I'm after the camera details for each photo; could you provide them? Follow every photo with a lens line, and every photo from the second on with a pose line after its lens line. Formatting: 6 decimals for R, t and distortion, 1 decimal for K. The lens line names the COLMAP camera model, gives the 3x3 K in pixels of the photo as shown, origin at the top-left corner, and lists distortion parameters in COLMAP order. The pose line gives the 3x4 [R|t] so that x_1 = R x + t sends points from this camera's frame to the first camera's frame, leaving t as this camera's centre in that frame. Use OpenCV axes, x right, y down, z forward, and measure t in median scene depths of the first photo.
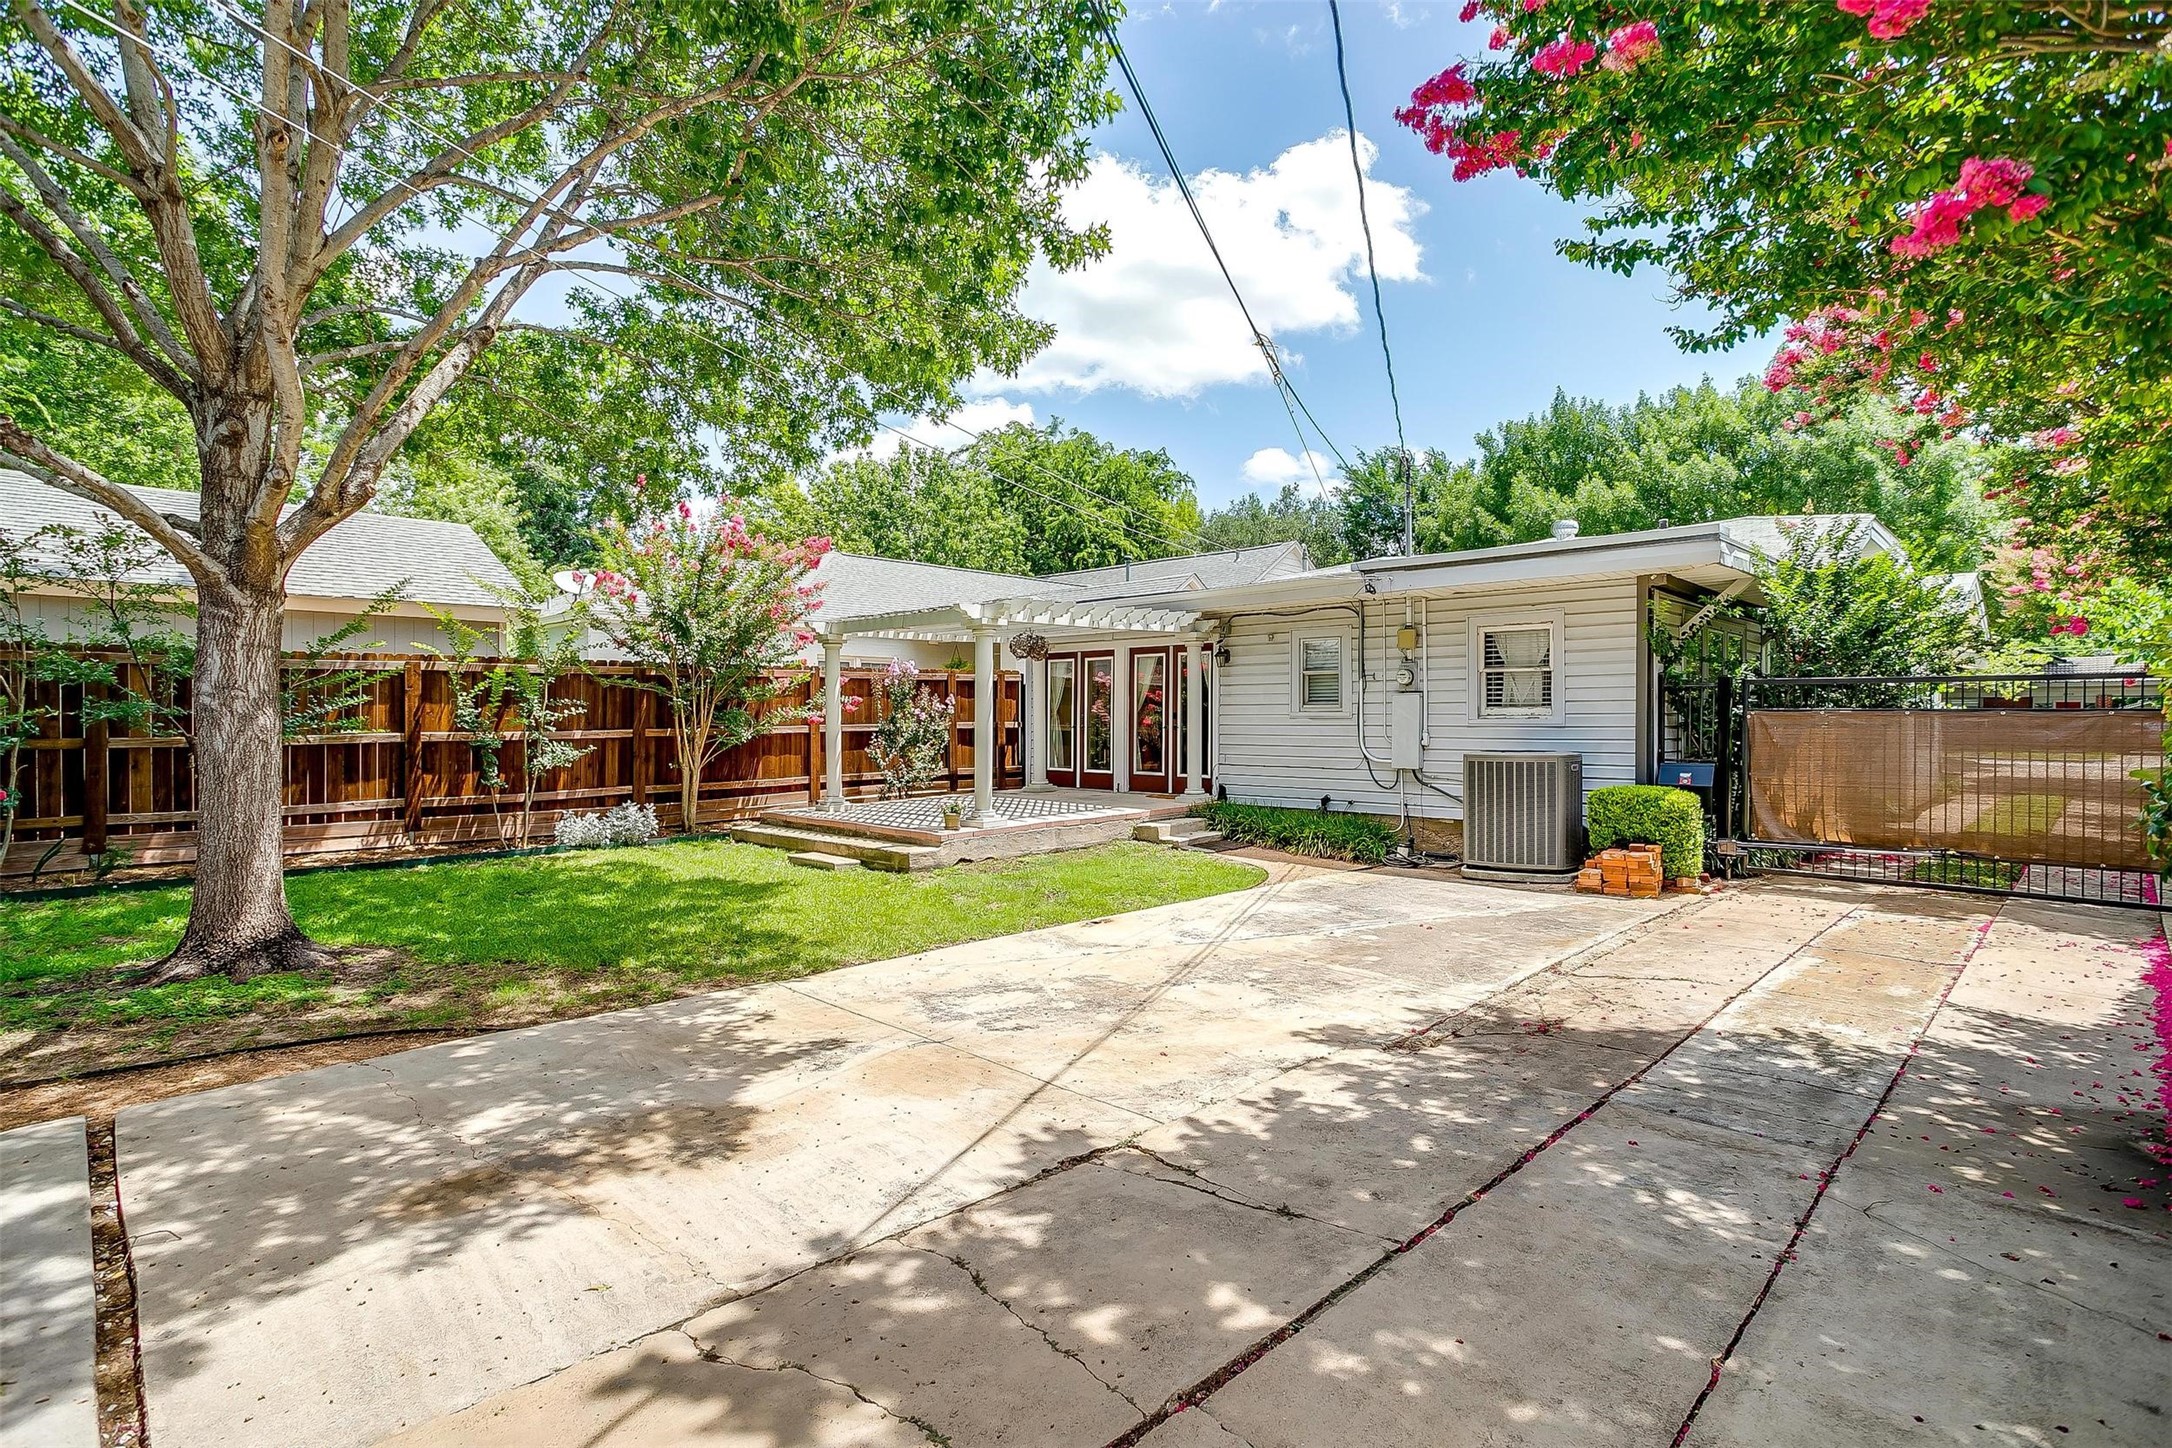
lens RADIAL K [[1047.3, 0, 1077.4], [0, 1047.3, 722.4], [0, 0, 1]] dist [-0.039397, 0.027918]
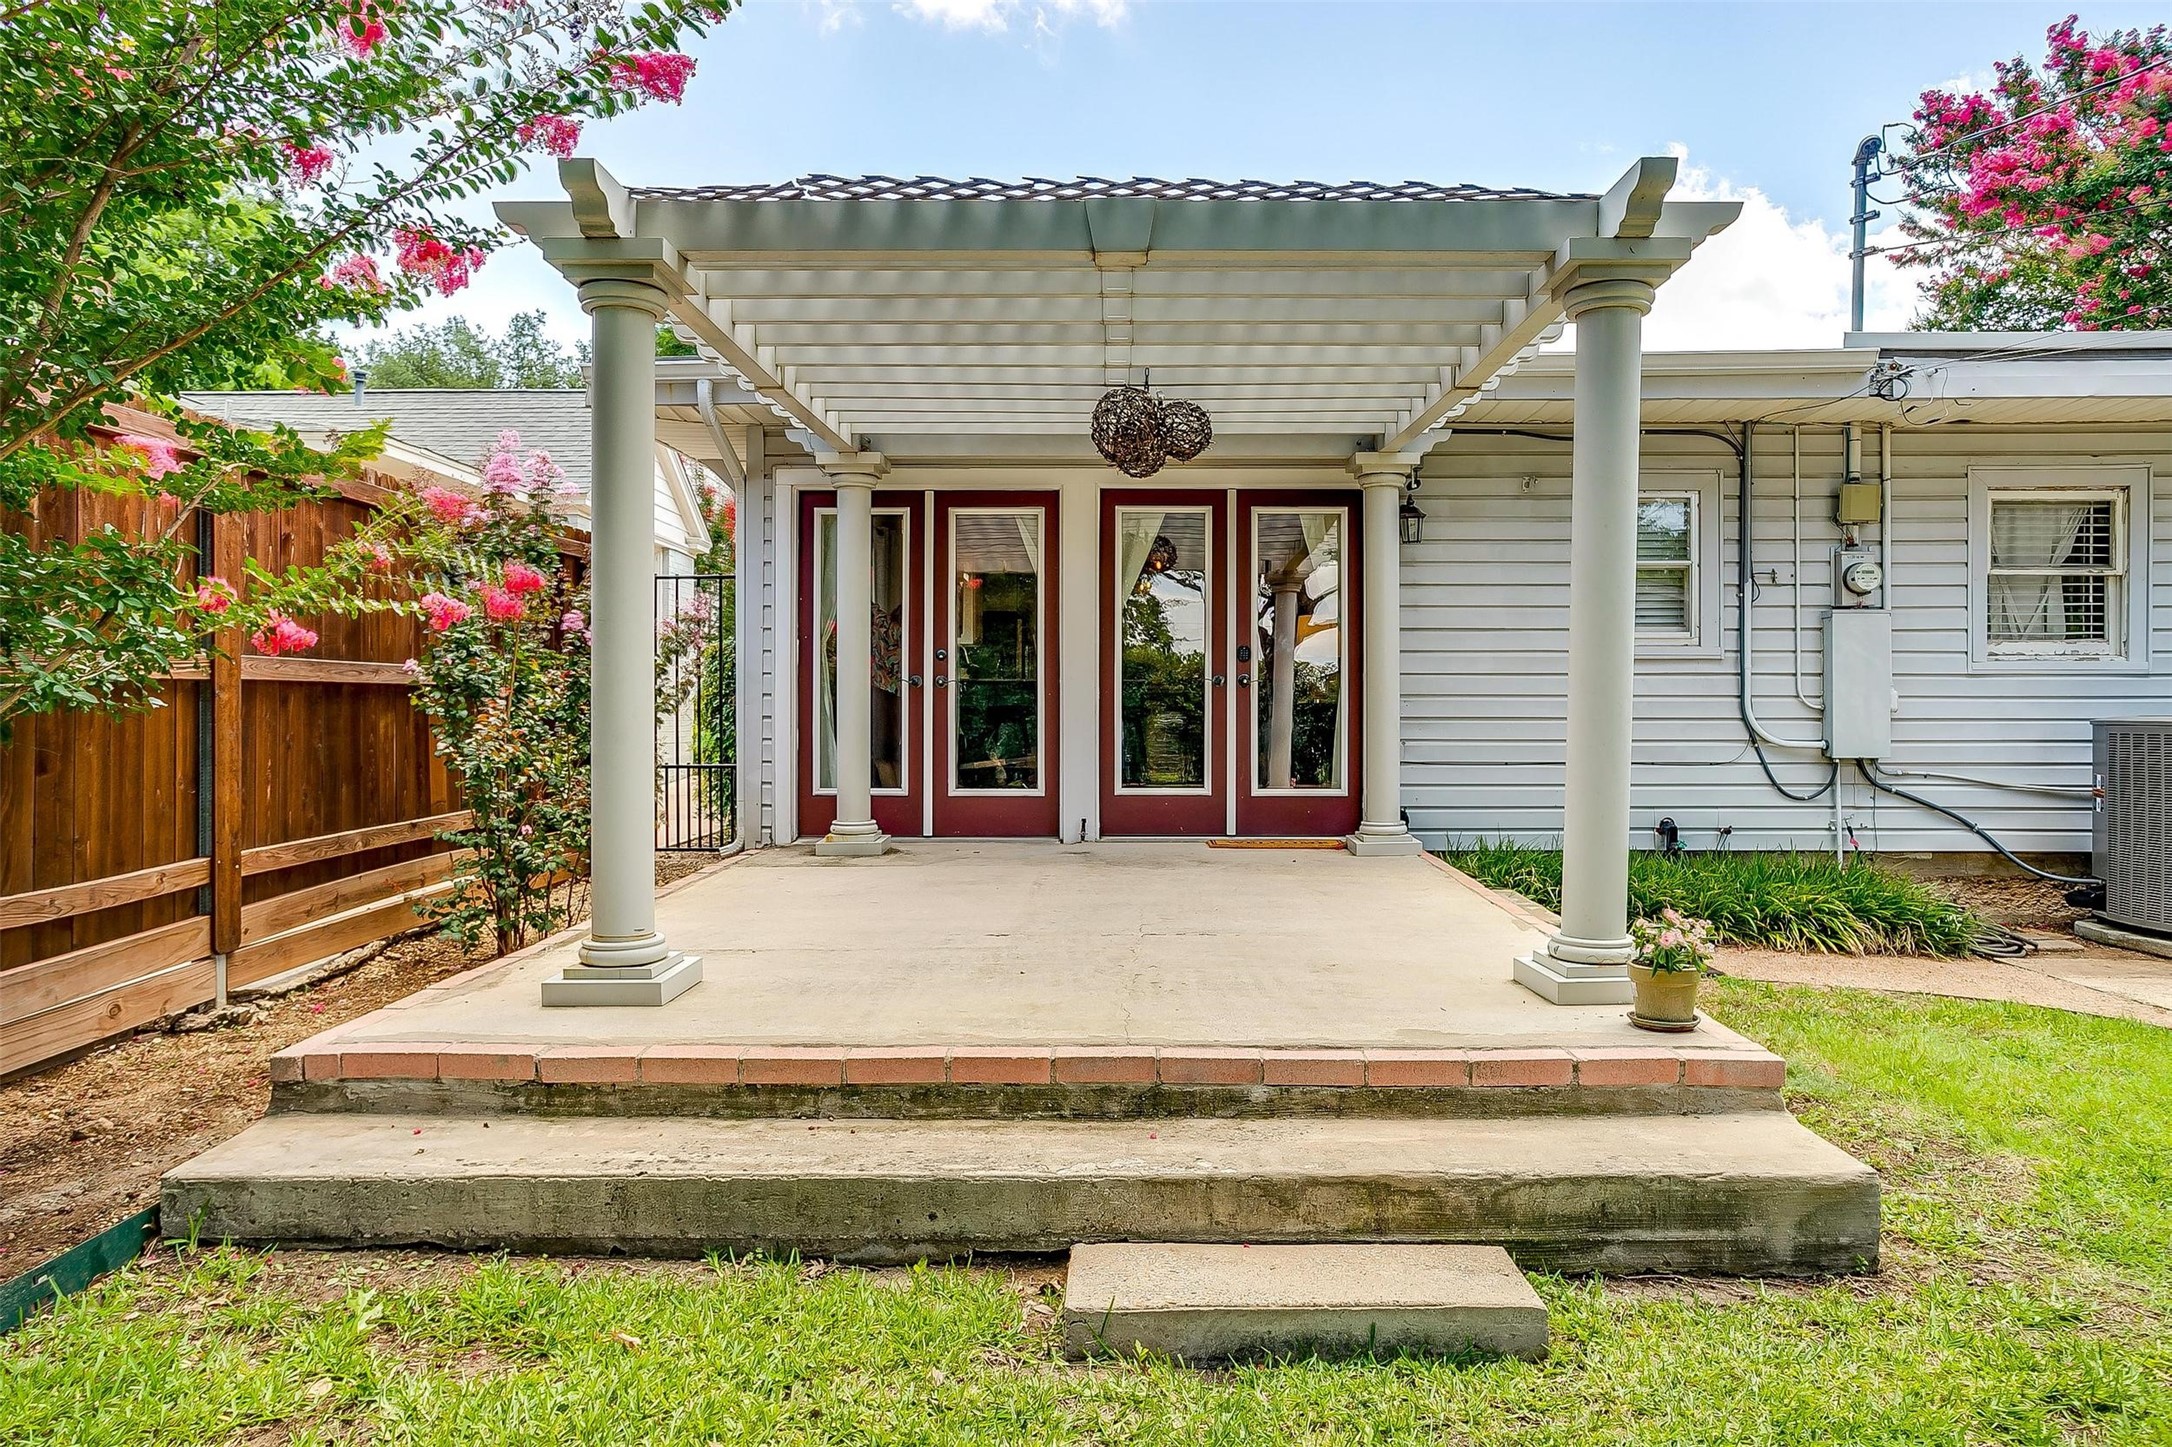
lens RADIAL K [[1360.0, 0, 1086.0], [0, 1360.0, 723.5], [0, 0, 1]] dist [-0.000112, 0.000298]
pose [[0.716298, -0.002262, 0.697791, -0.918406], [0.001915, 0.999997, 0.001277, 0.057093], [-0.697792, 0.000422, 0.716300, 1.745550]]
